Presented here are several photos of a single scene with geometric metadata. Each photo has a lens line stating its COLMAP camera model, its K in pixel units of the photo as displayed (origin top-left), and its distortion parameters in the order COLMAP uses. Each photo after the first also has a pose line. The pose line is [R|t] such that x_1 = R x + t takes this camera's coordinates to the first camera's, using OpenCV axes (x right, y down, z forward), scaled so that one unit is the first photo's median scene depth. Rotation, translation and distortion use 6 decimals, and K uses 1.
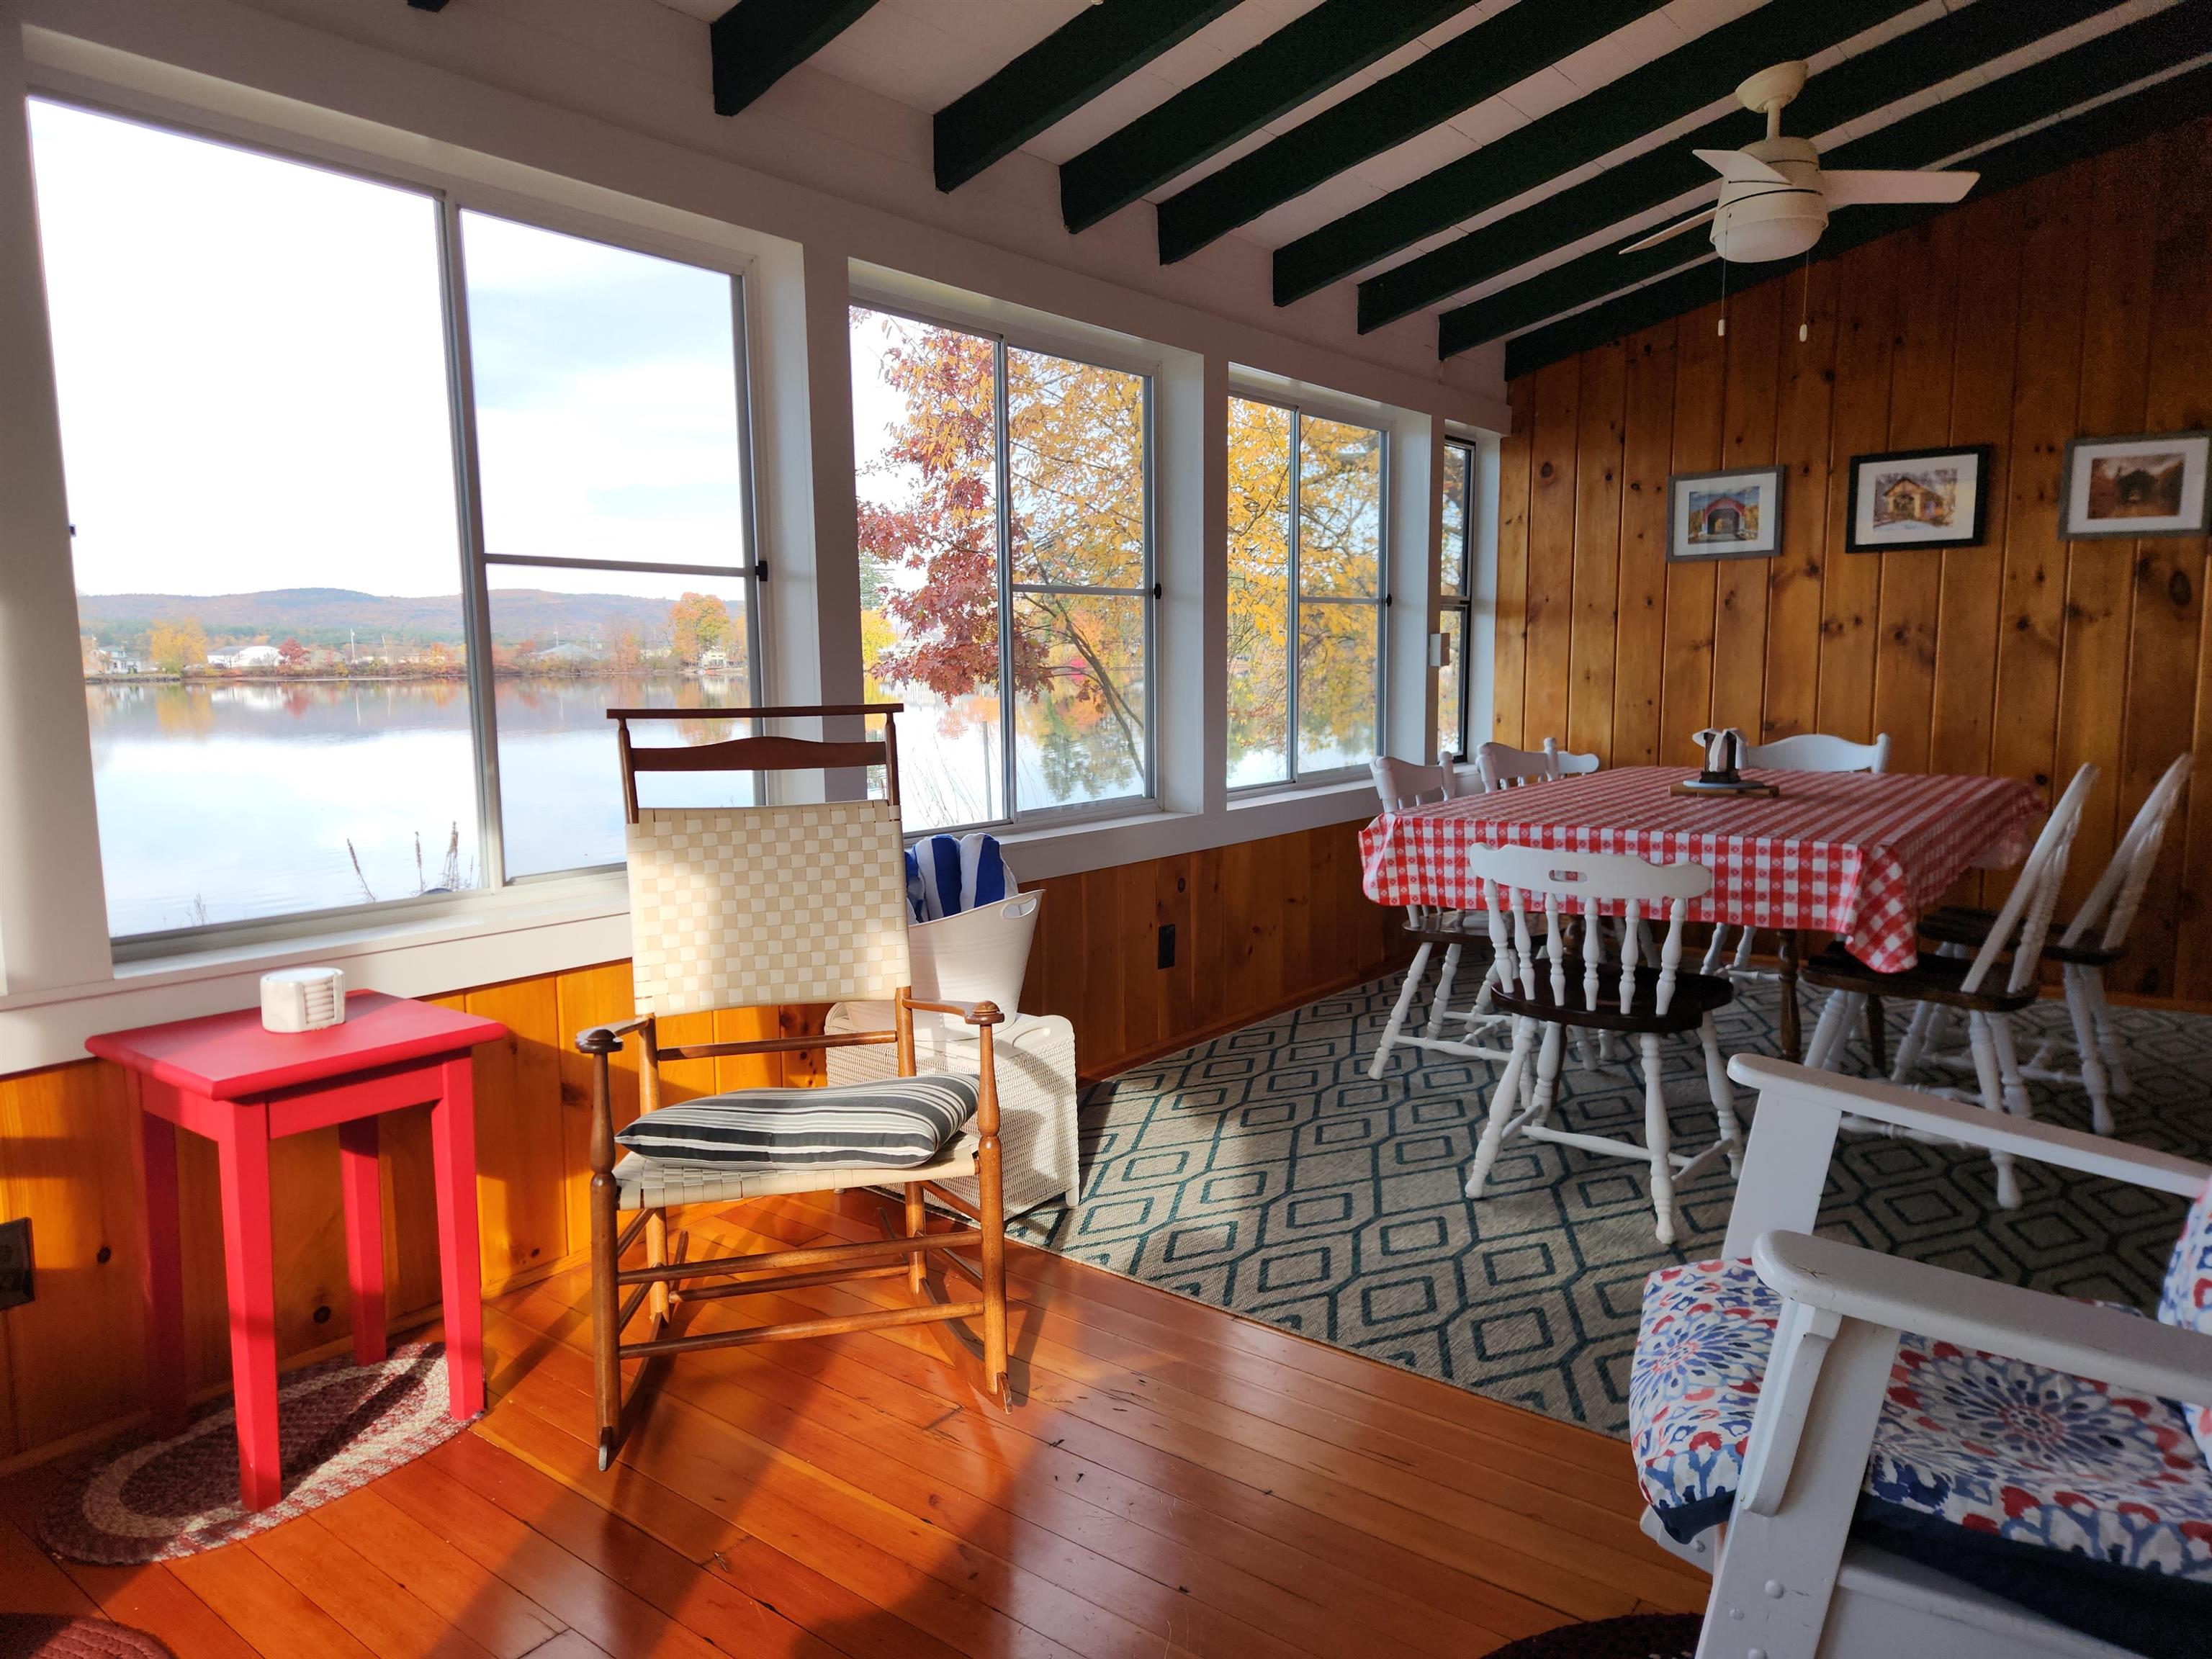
lens RADIAL K [[1480.0, 0, 1106.0], [0, 1480.0, 829.5], [0, 0, 1]] dist [0.051160, -0.000401]
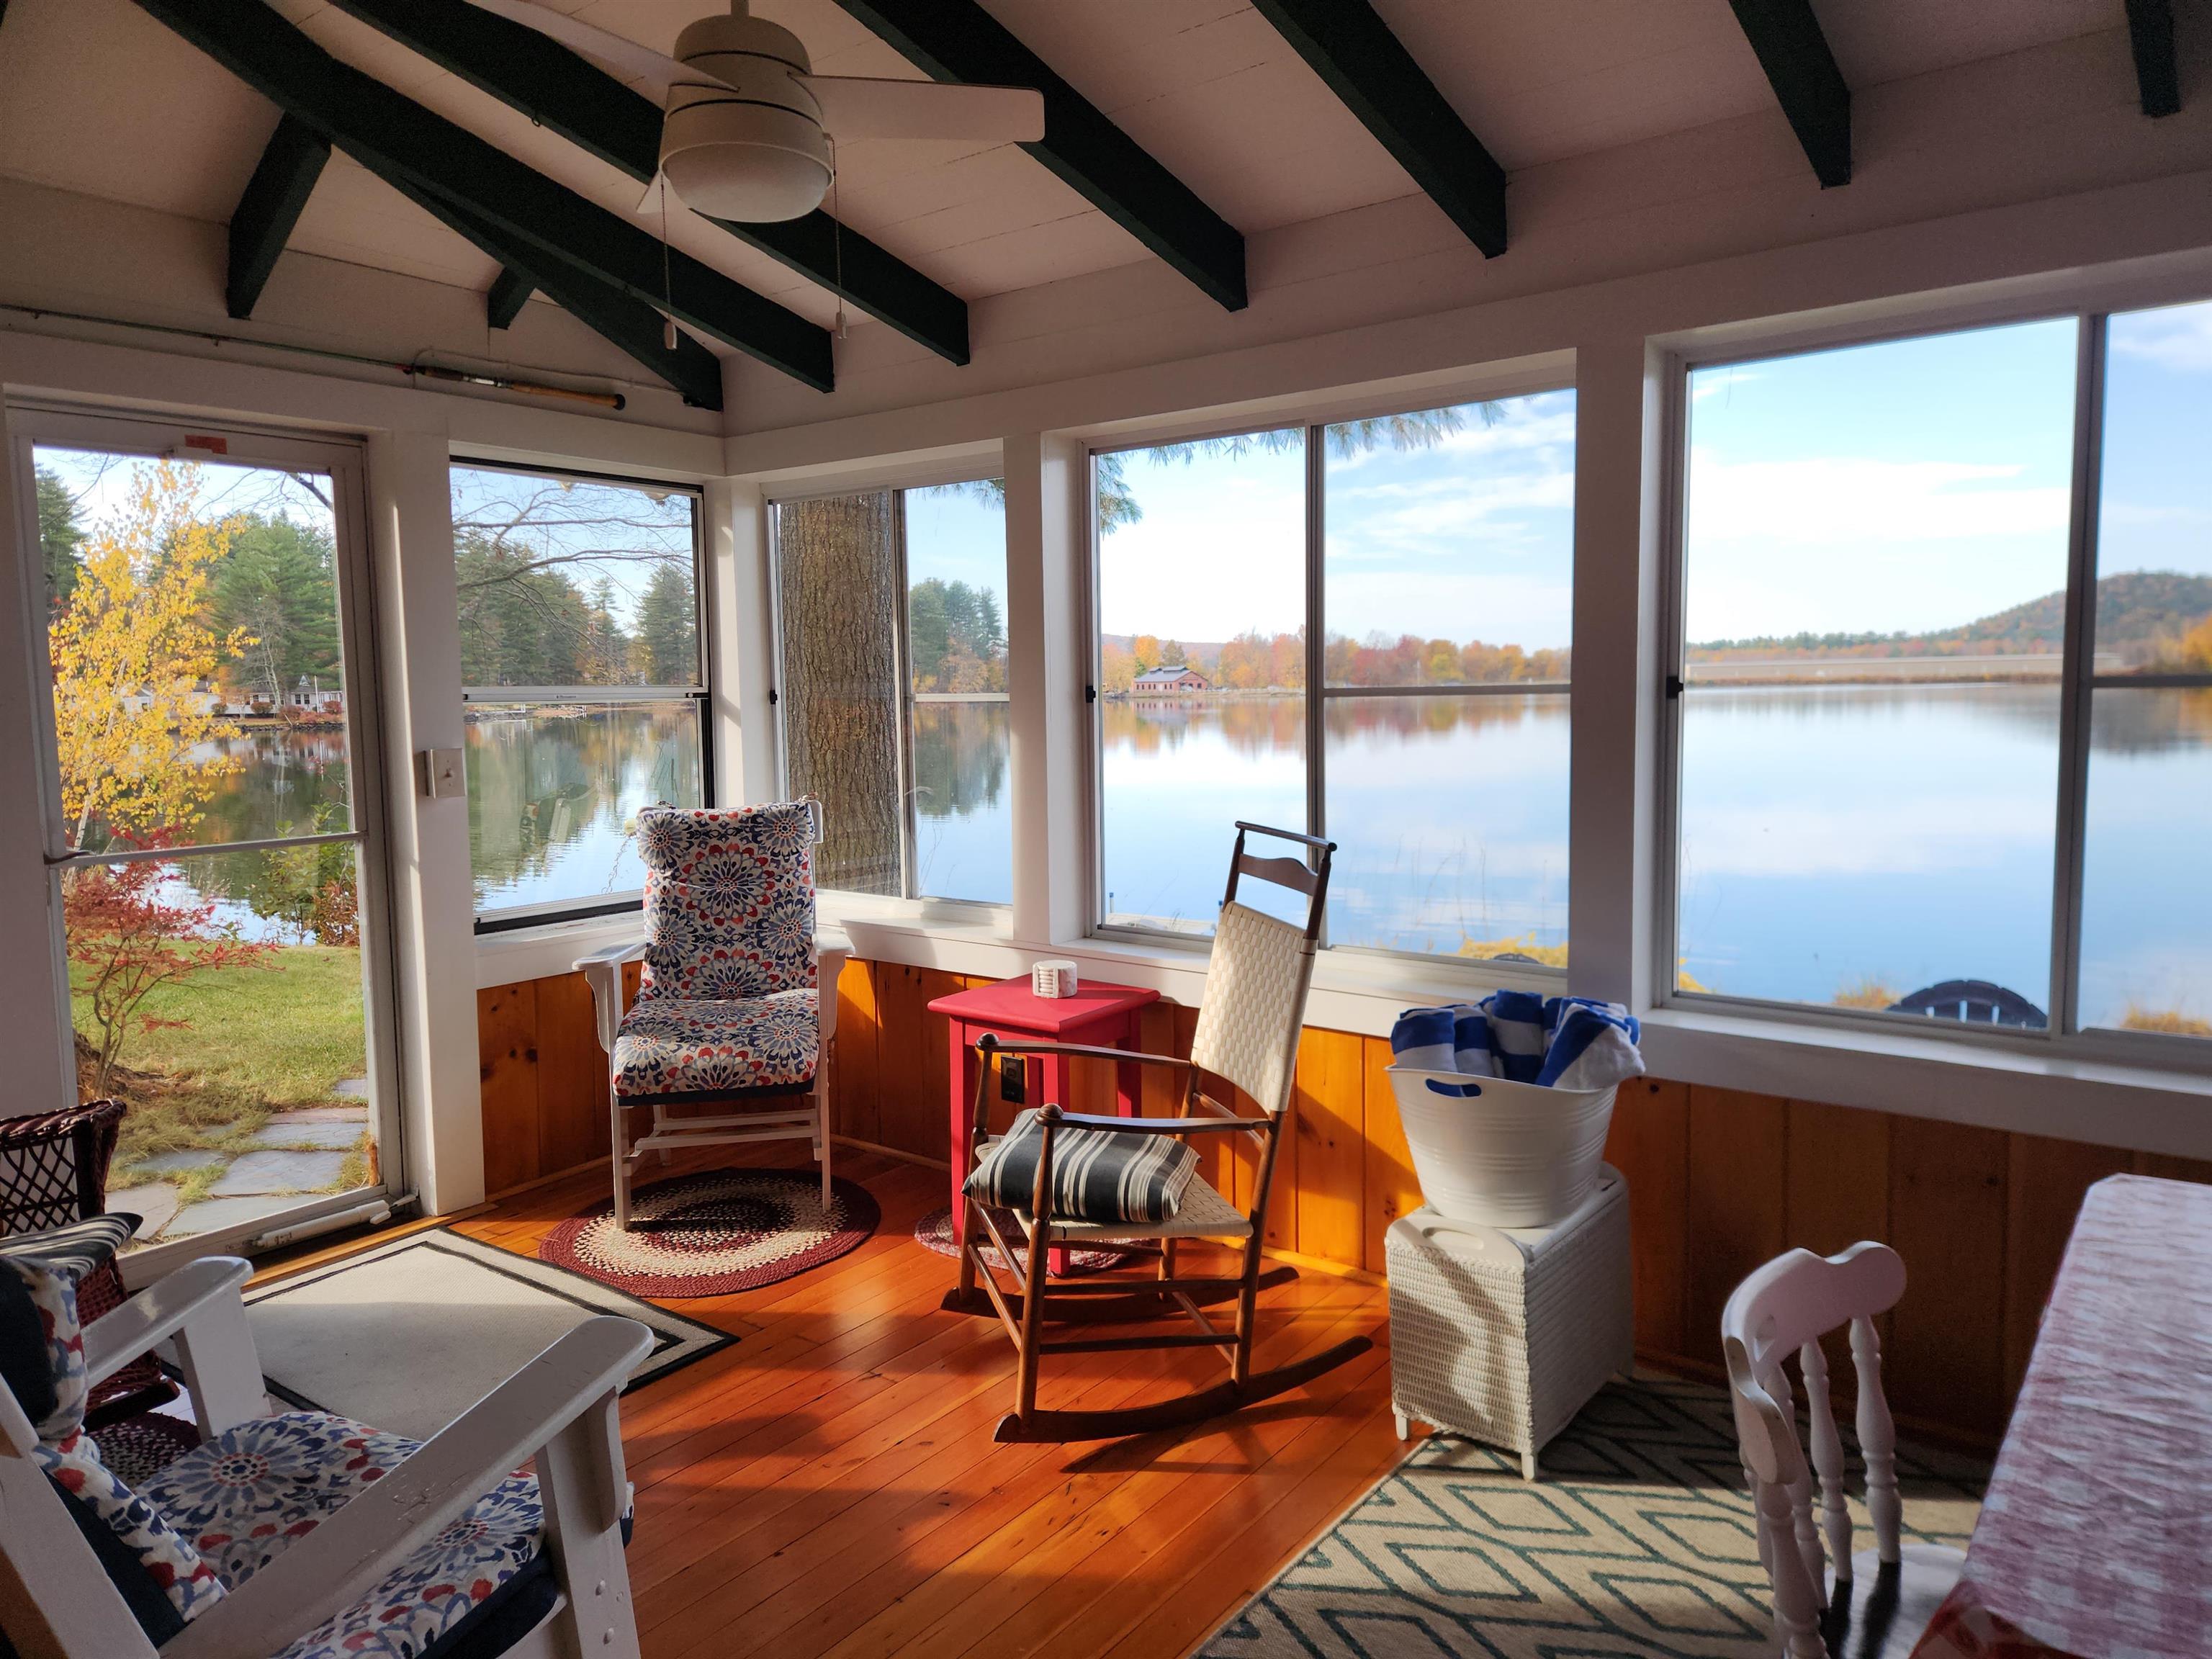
lens RADIAL K [[1480.0, 0, 1106.0], [0, 1480.0, 829.5], [0, 0, 1]] dist [0.051160, -0.000401]
pose [[0.010312, 0.100320, -0.994902, 0.855429], [-0.104091, 0.989657, 0.098712, -0.174044], [0.994514, 0.102542, 0.020648, 0.811122]]
